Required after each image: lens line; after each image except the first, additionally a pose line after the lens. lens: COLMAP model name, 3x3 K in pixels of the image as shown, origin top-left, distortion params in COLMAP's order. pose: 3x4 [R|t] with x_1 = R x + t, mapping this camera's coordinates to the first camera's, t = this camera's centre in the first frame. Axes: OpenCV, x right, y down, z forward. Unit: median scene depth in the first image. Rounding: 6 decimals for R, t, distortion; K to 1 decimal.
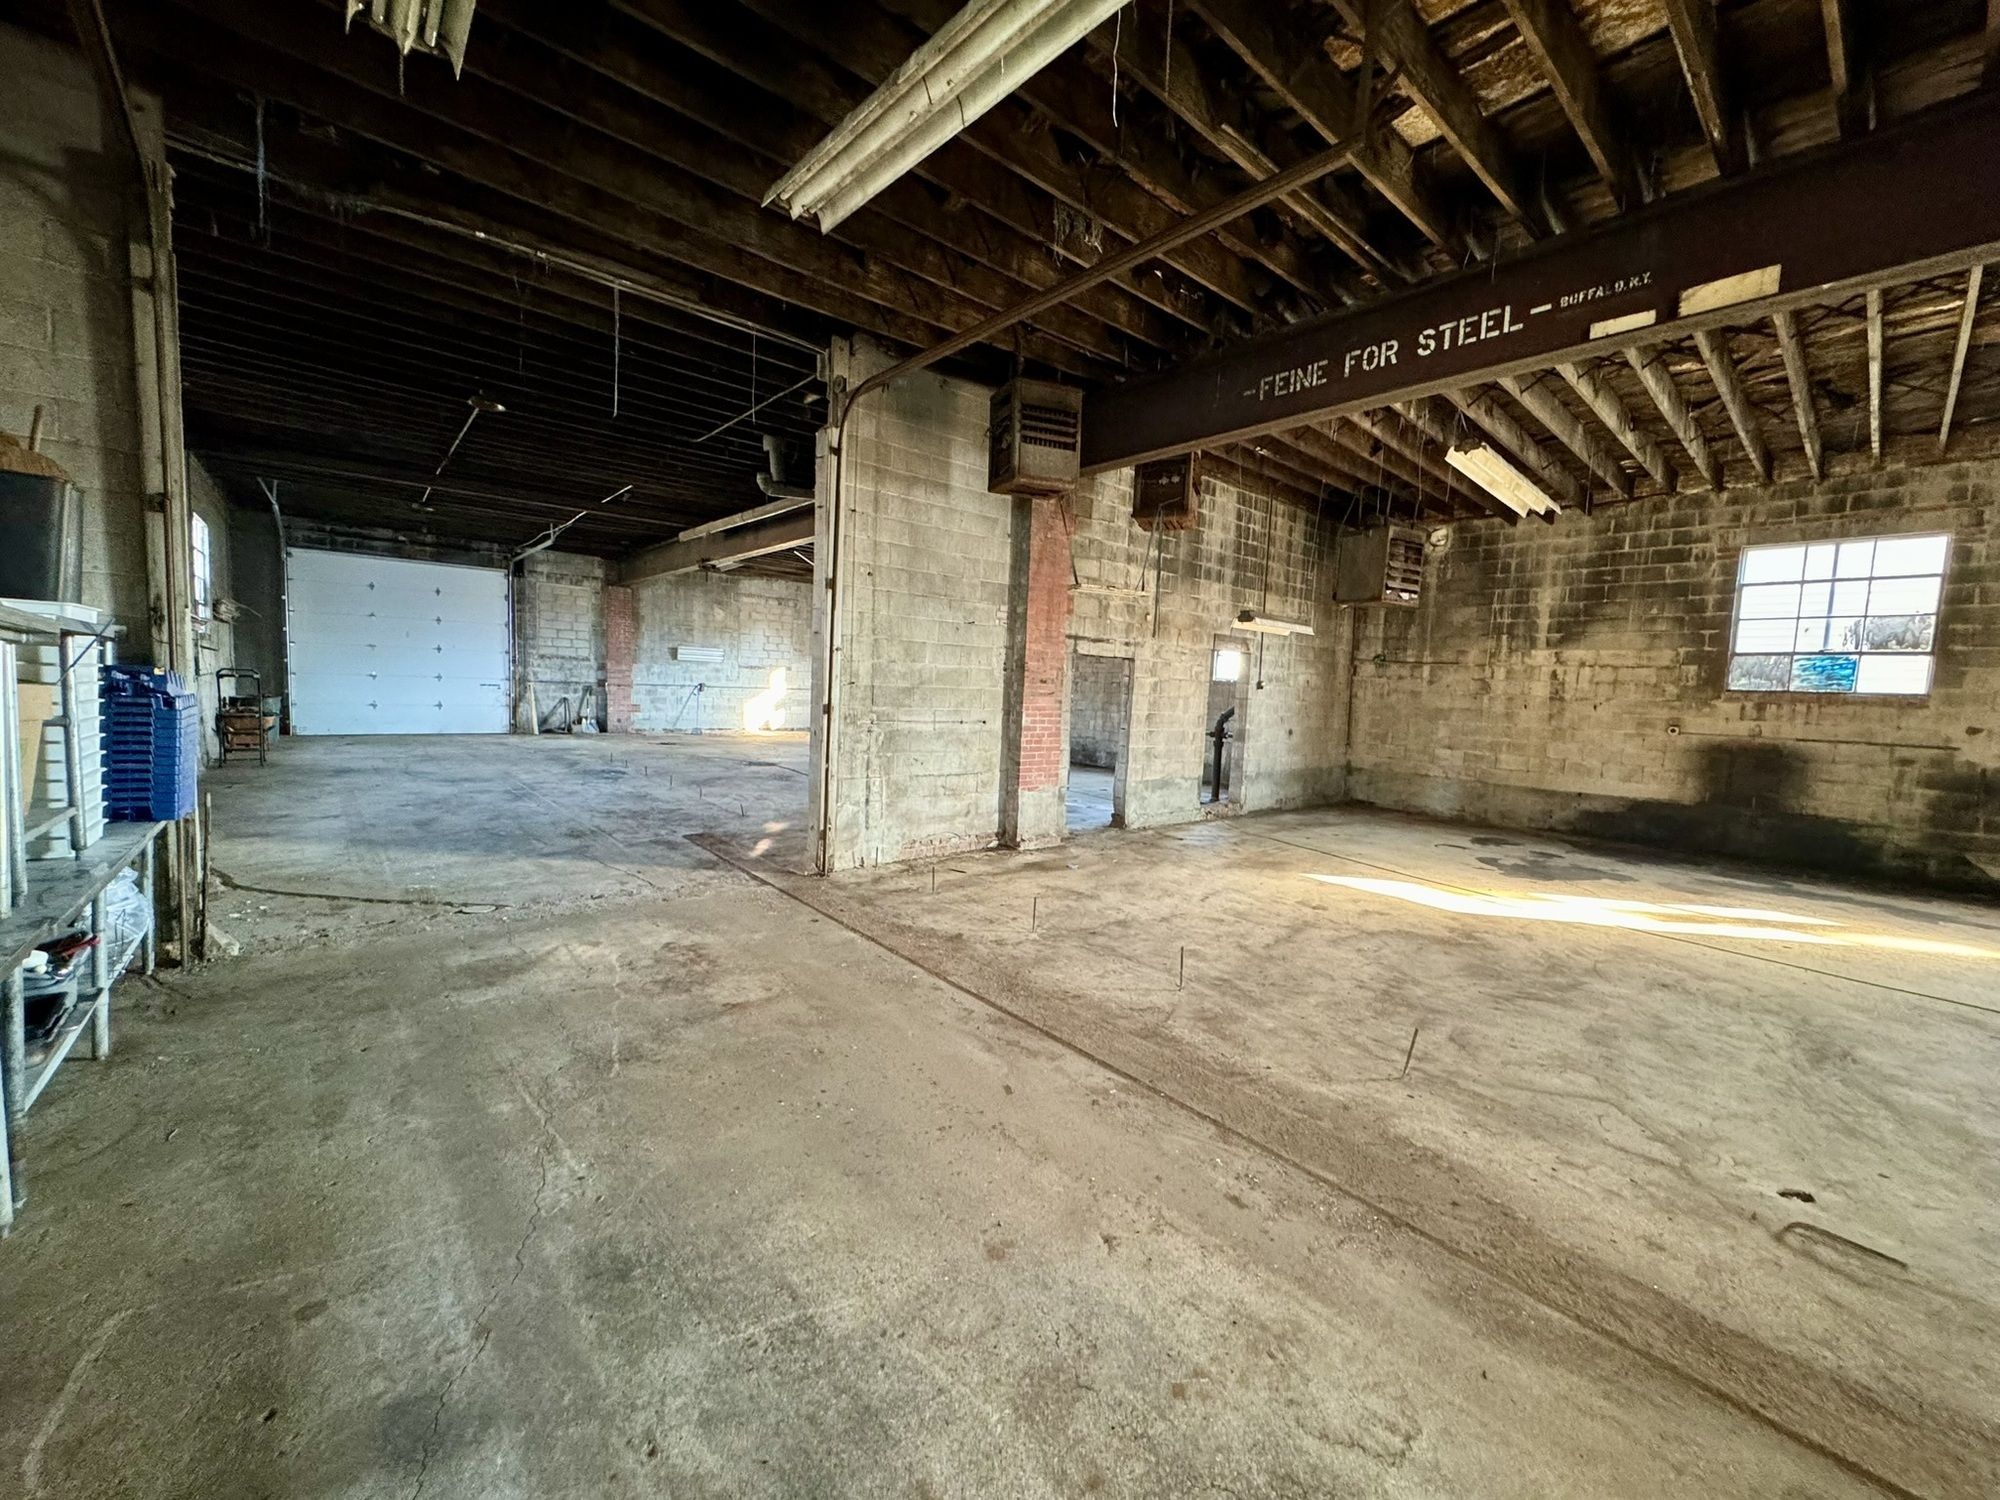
lens RADIAL K [[798.3, 0, 1008.4], [0, 798.3, 757.6], [0, 0, 1]] dist [0.010237, 0.000212]
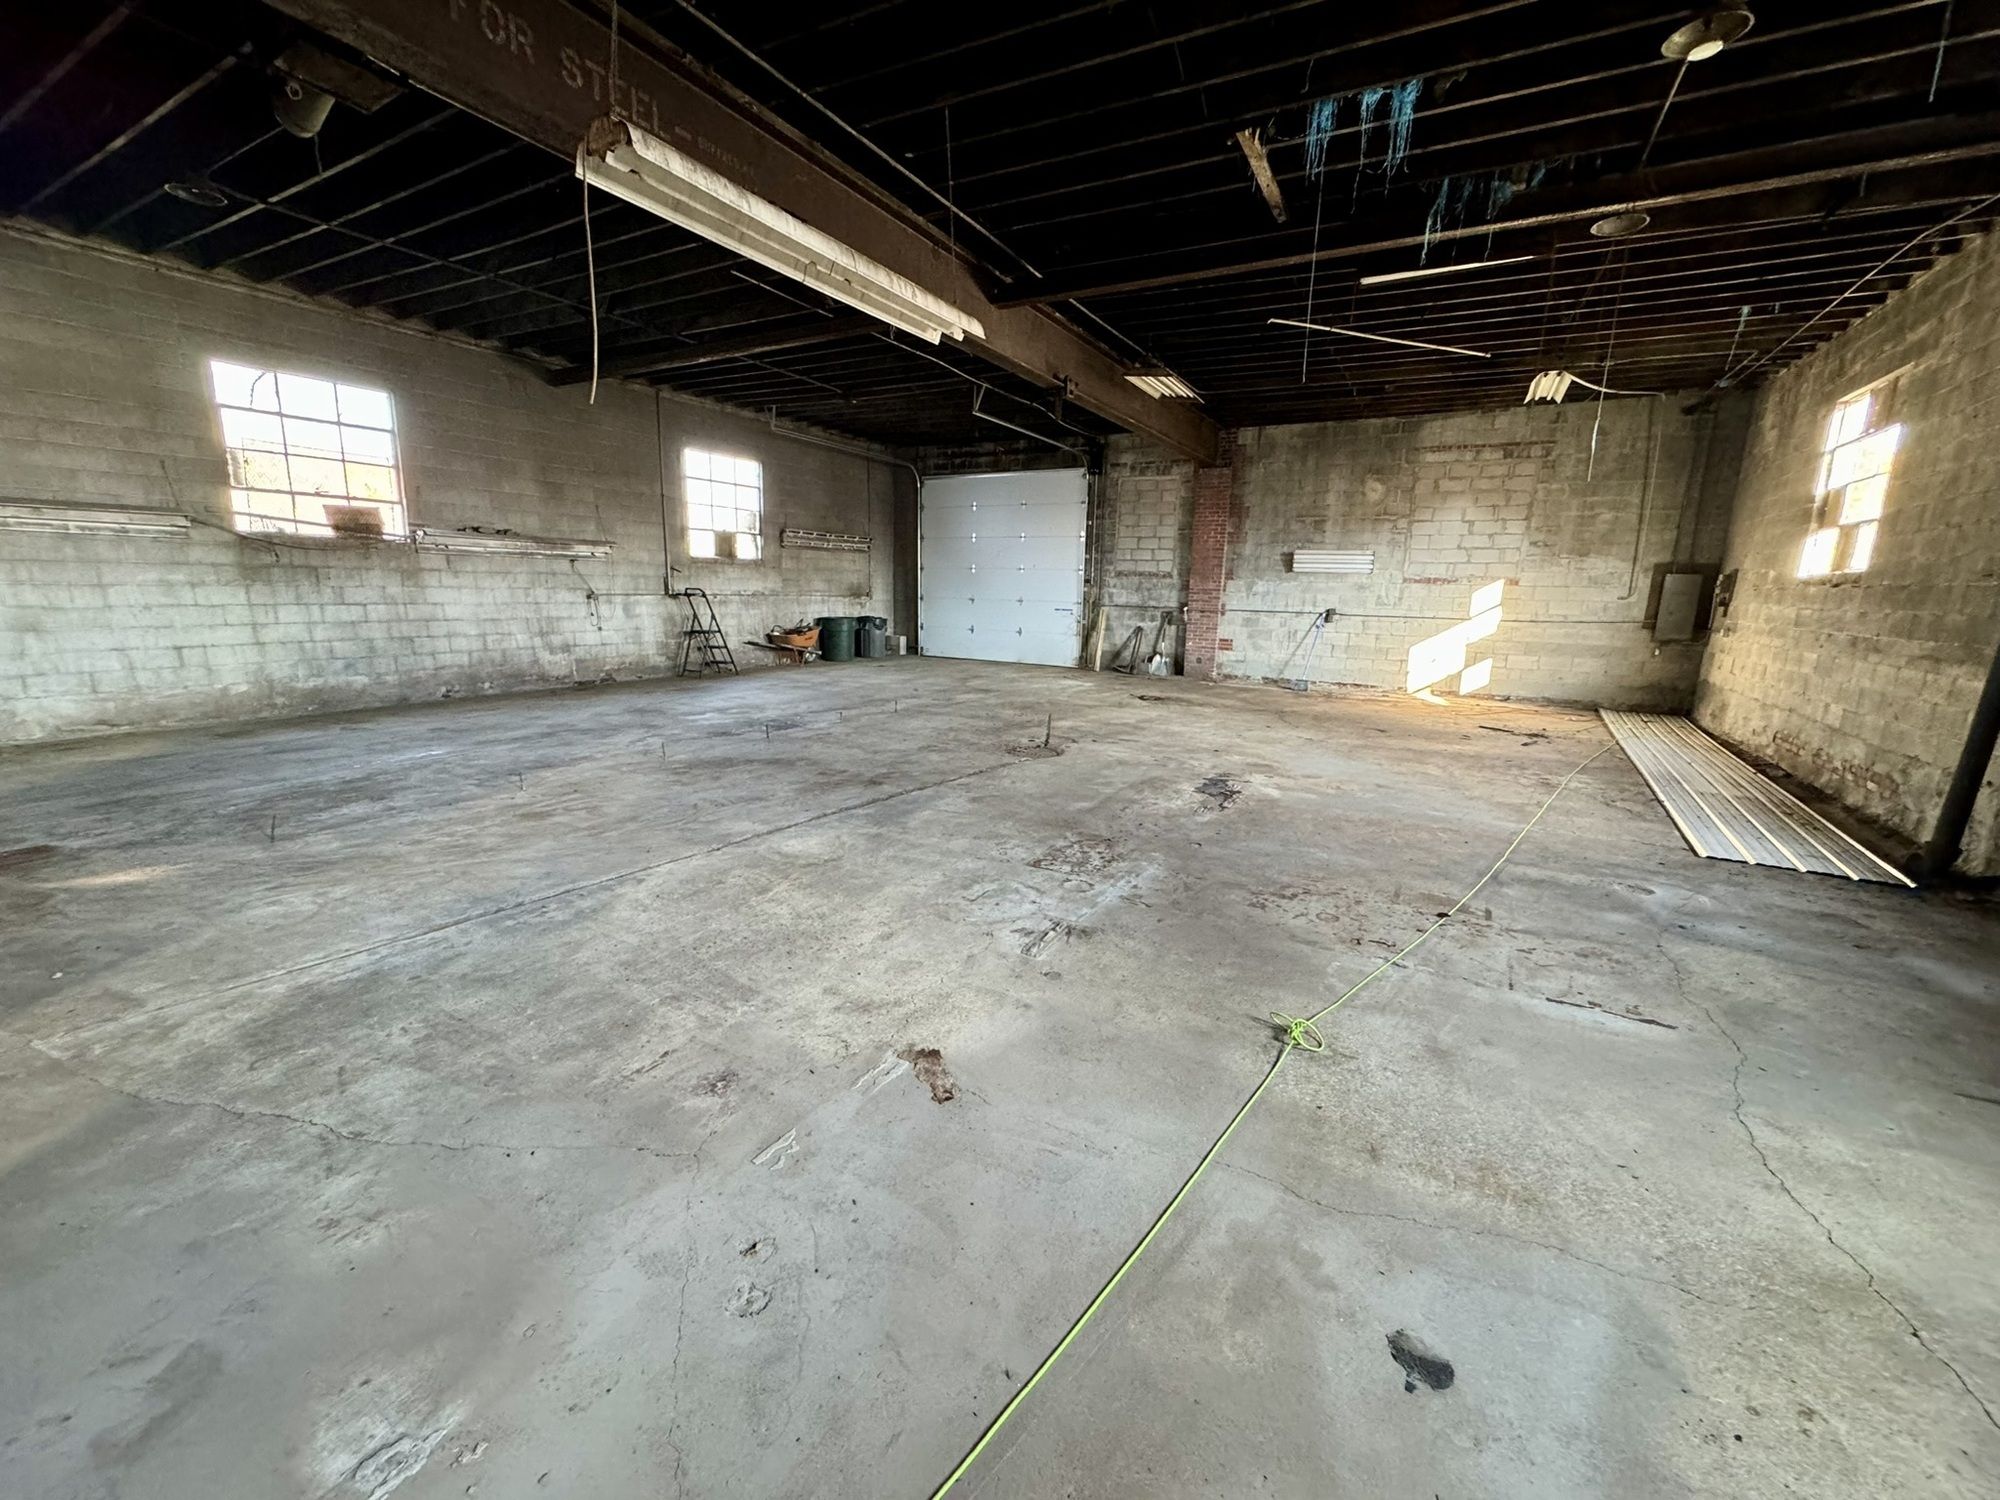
lens RADIAL K [[798.3, 0, 1011.8], [0, 798.3, 757.3], [0, 0, 1]] dist [0.010237, 0.000212]
pose [[0.331855, 0.171940, -0.927528, 0.152263], [-0.097845, 0.984219, 0.147442, -0.054051], [0.938242, 0.041824, 0.343441, 0.642358]]
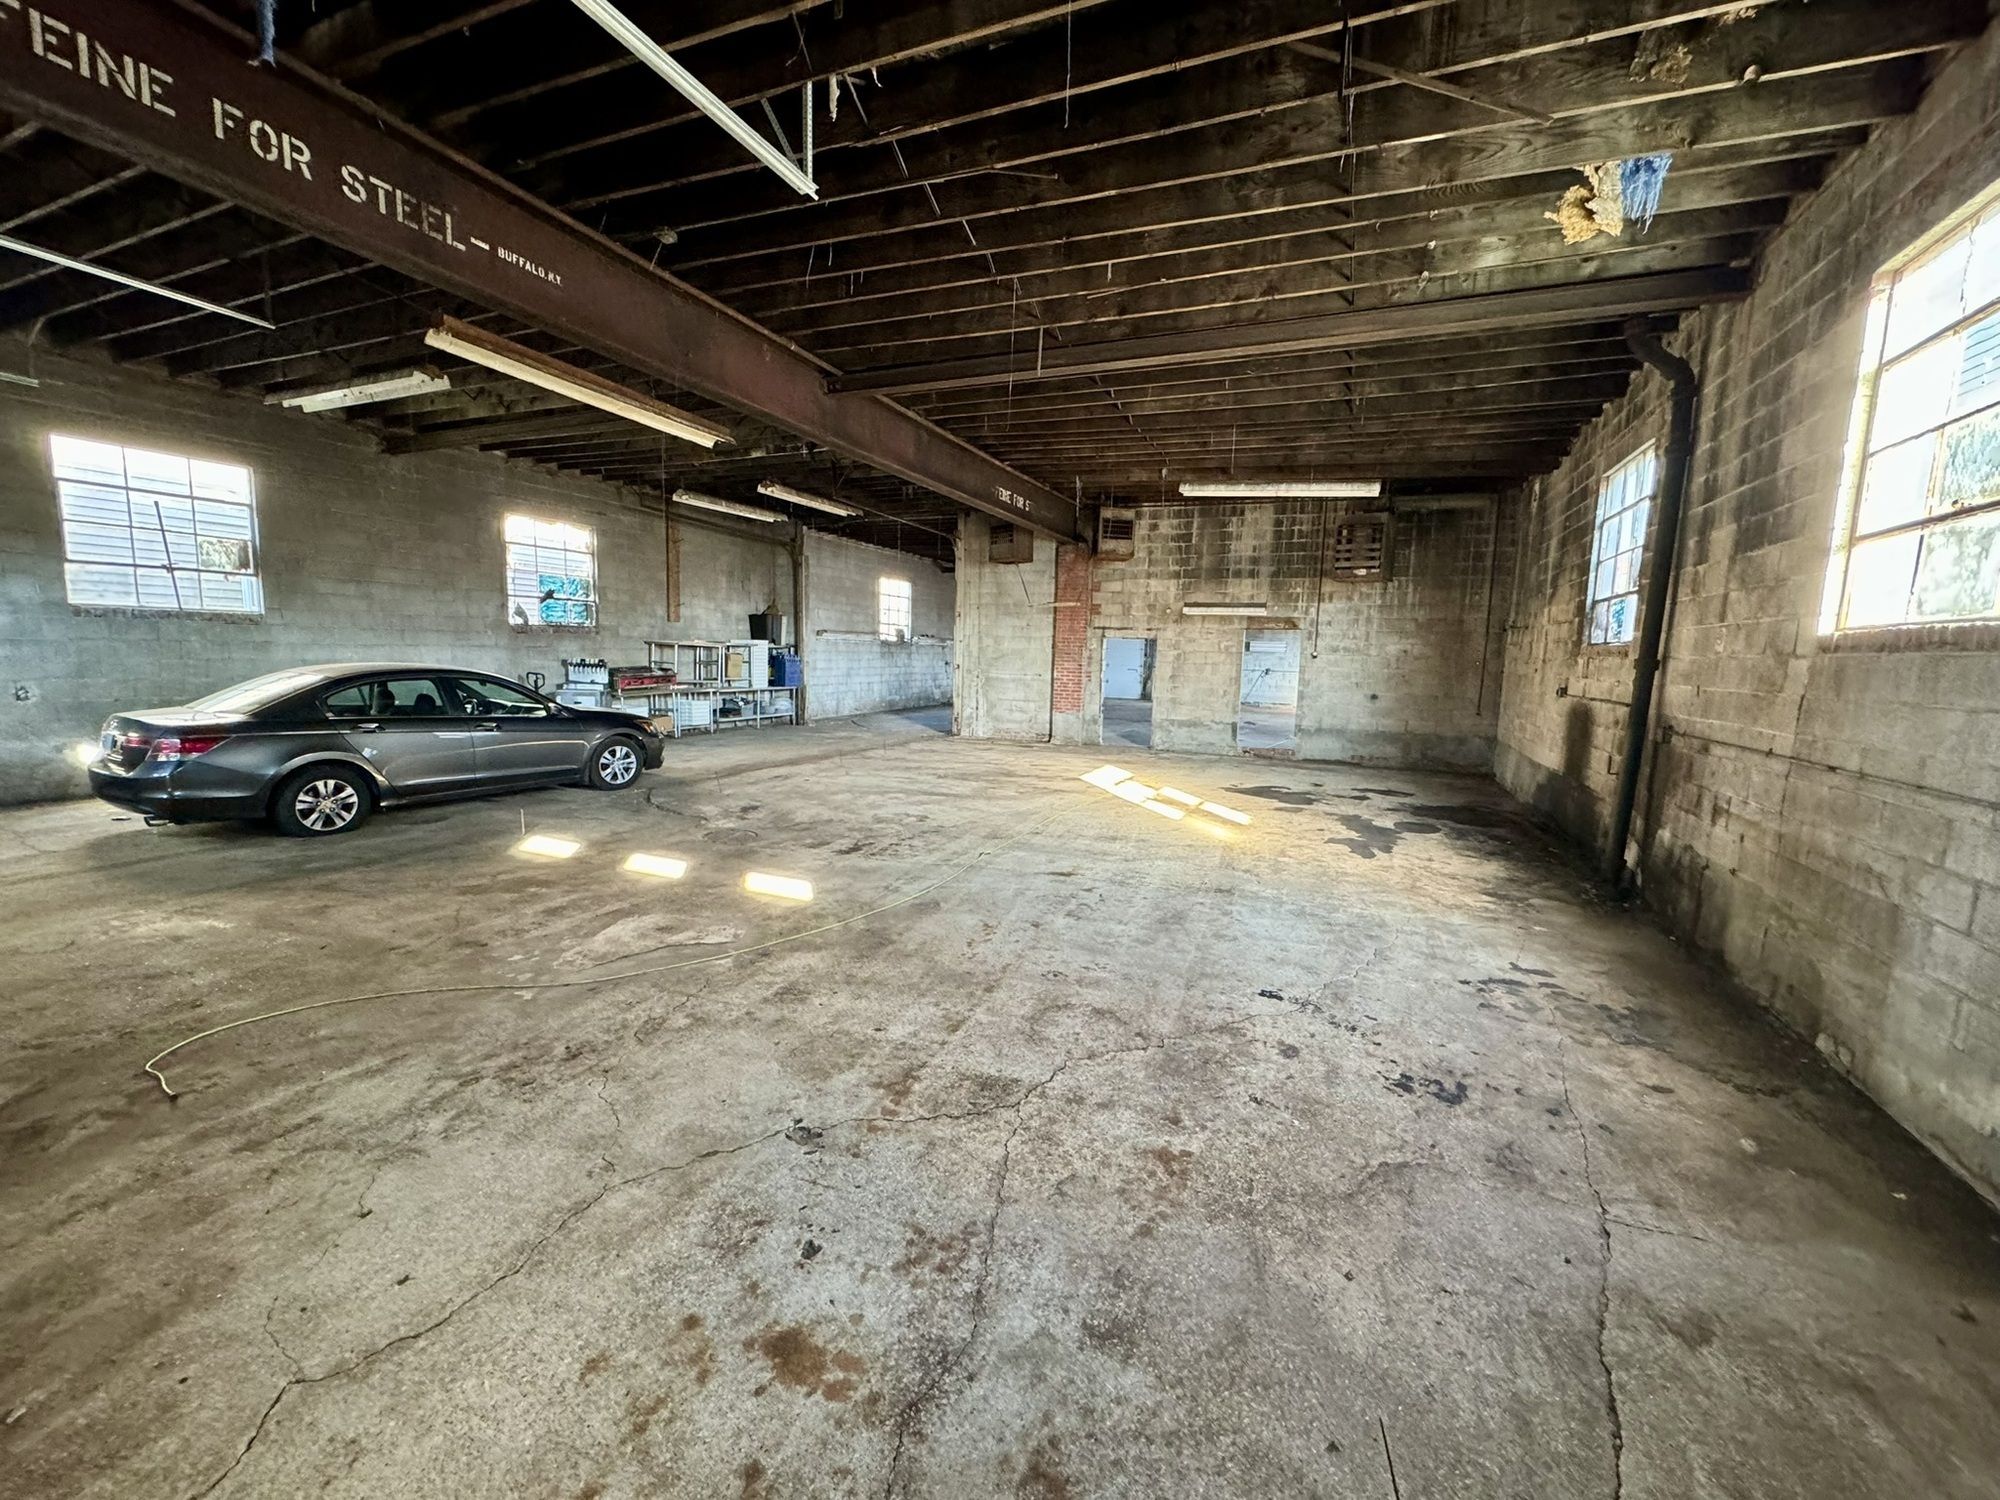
lens RADIAL K [[798.3, 0, 1004.6], [0, 798.3, 746.5], [0, 0, 1]] dist [0.010237, 0.000212]
pose [[0.435185, 0.075321, -0.897185, 0.727280], [-0.088736, 0.995231, 0.040511, 0.024530], [0.895958, 0.061983, 0.439793, 0.033343]]
